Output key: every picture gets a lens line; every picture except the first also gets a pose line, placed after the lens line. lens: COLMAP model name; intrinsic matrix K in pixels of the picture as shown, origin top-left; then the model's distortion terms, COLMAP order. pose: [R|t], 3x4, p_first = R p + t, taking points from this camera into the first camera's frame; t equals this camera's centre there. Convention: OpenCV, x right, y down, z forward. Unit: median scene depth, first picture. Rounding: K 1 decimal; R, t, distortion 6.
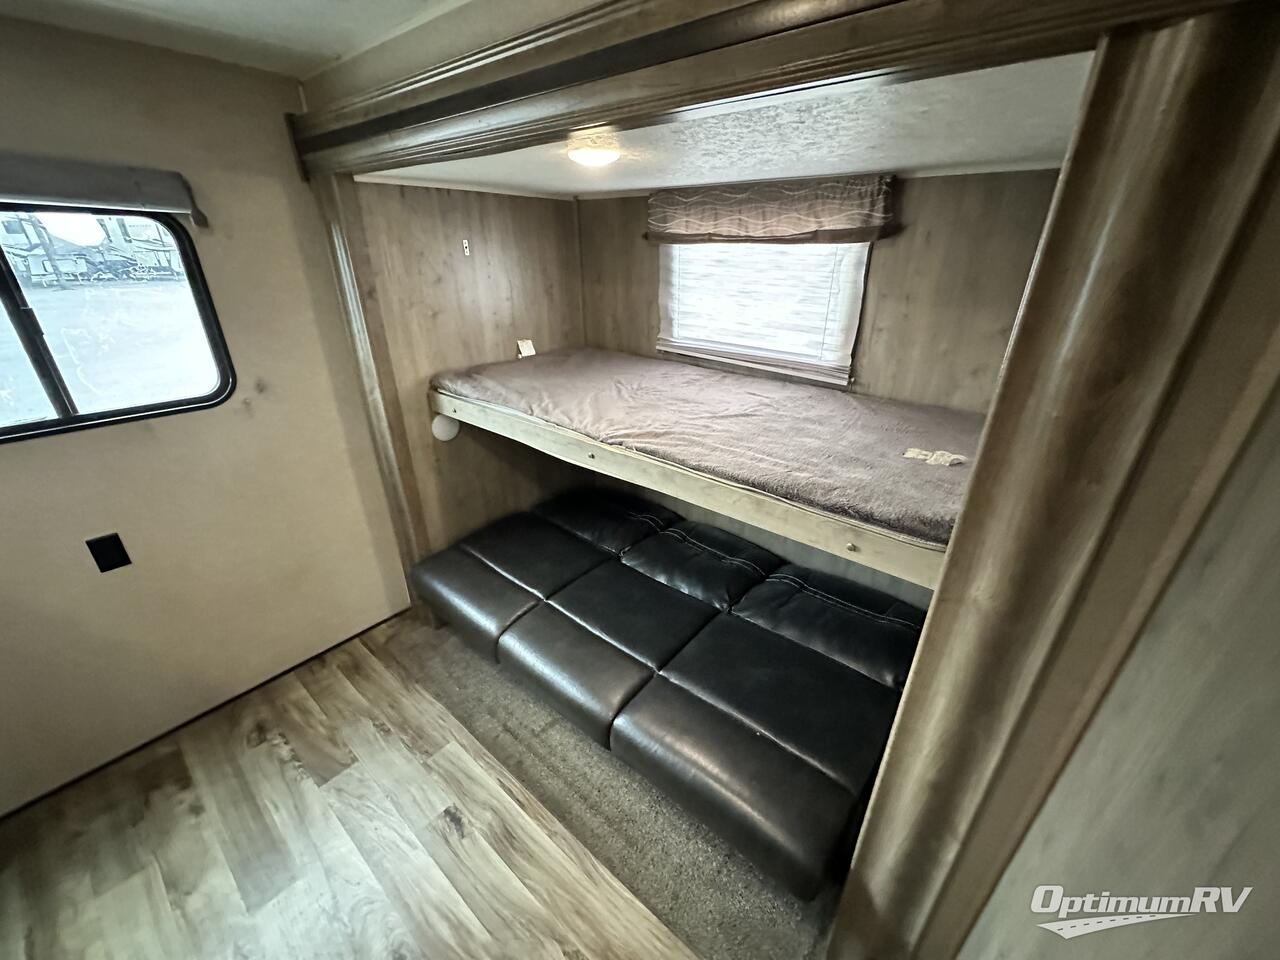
lens RADIAL K [[506.1, 0, 641.2], [0, 506.1, 478.3], [0, 0, 1]] dist [-0.003880, 0.000166]
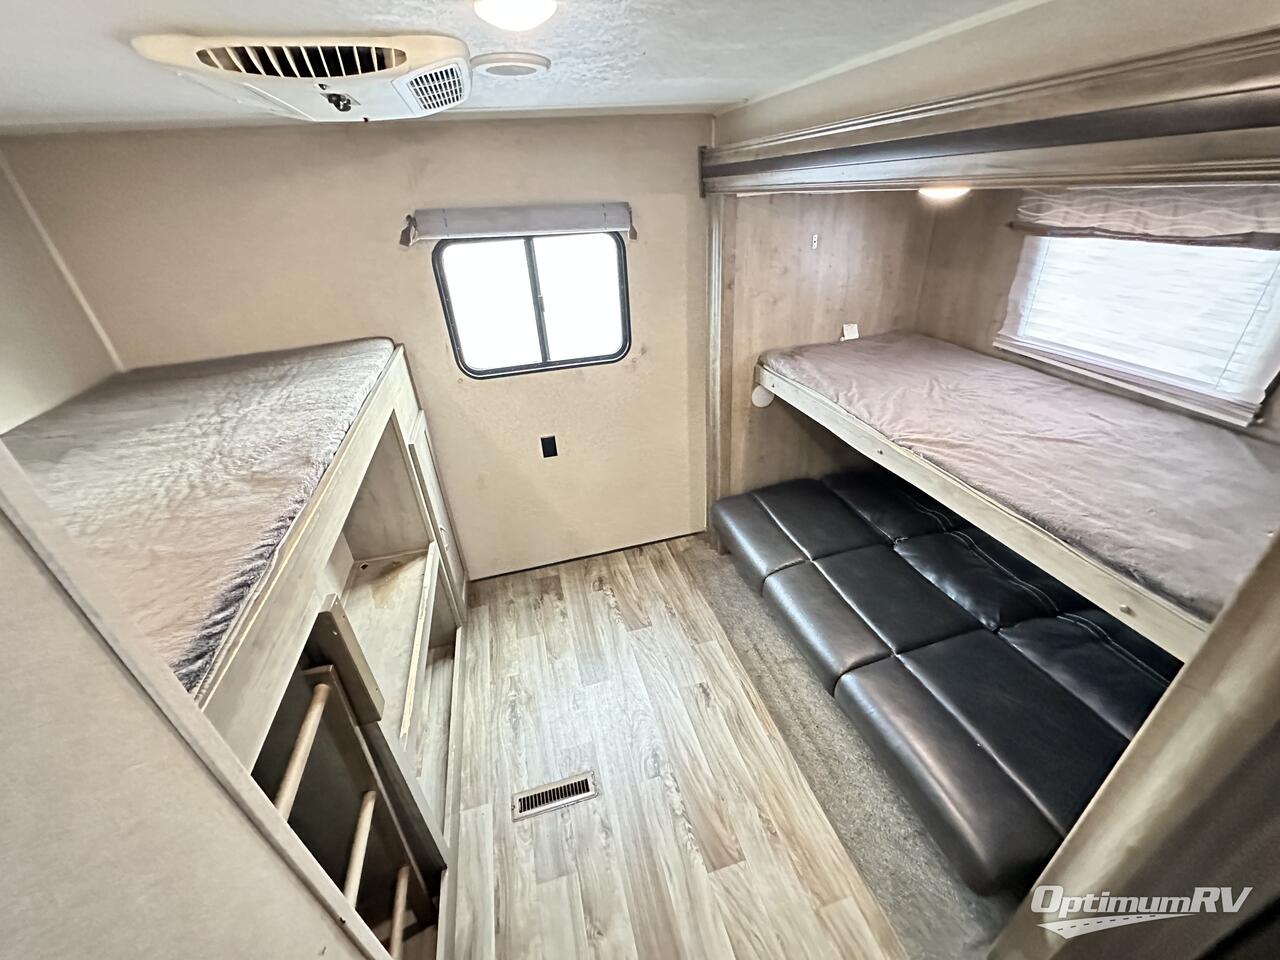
lens RADIAL K [[506.1, 0, 639.0], [0, 506.1, 484.8], [0, 0, 1]] dist [-0.003880, 0.000166]
pose [[0.815837, 0.241036, -0.525653, 0.063608], [-0.177892, 0.969521, 0.168474, -0.059210], [0.550240, -0.043938, 0.833850, -0.202311]]
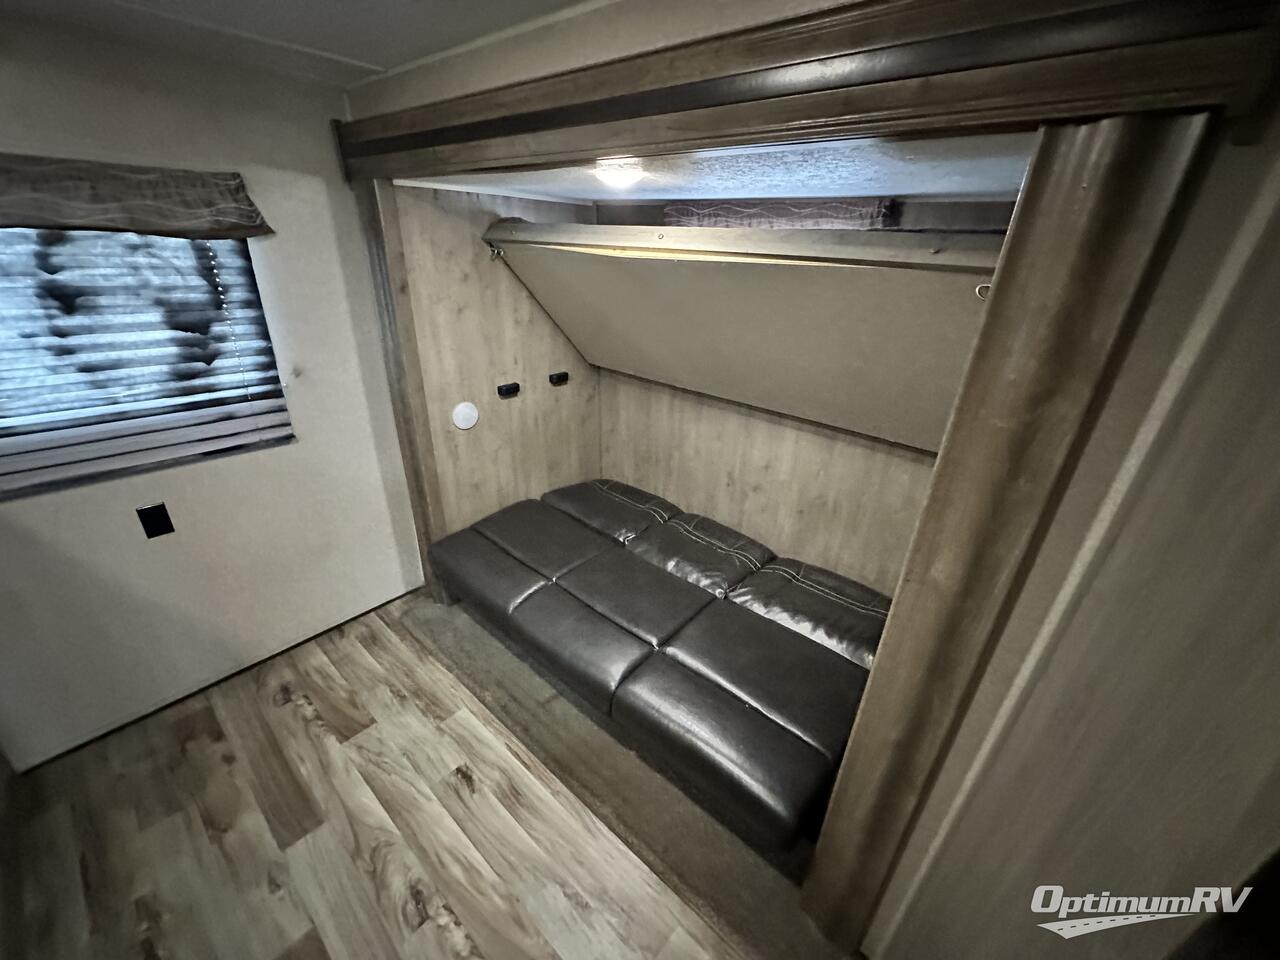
lens RADIAL K [[506.1, 0, 640.9], [0, 506.1, 480.8], [0, 0, 1]] dist [-0.003880, 0.000166]
pose [[0.999307, 0.037092, -0.003125, -0.012177], [-0.037045, 0.999216, 0.013959, 0.008194], [0.003641, -0.013833, 0.999898, -0.080488]]
